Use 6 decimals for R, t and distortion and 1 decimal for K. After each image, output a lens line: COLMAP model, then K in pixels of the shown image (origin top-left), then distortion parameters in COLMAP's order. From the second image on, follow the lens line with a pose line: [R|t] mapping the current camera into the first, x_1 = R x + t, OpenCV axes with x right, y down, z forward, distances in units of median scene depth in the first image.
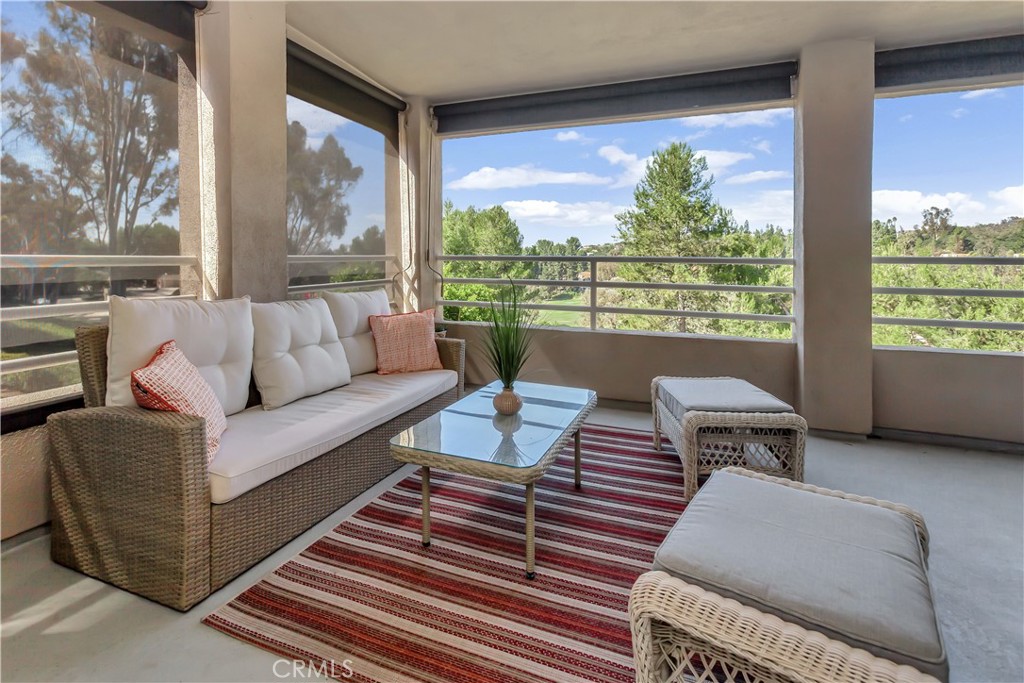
lens RADIAL K [[484.6, 0, 515.1], [0, 484.6, 335.4], [0, 0, 1]] dist [-0.000084, 0.000075]
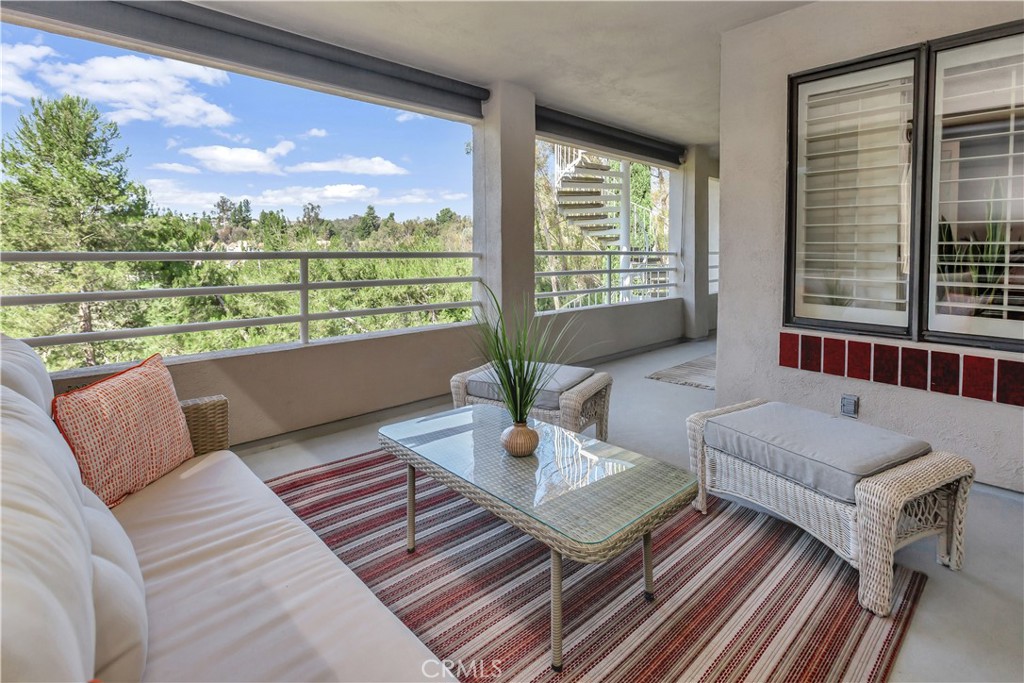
lens RADIAL K [[476.4, 0, 510.4], [0, 476.4, 318.2], [0, 0, 1]] dist [-0.001588, -0.000546]
pose [[0.446776, -0.134456, 0.884485, -0.137926], [0.137043, 0.987260, 0.080856, -0.026288], [-0.884087, 0.085088, 0.459510, 0.123776]]
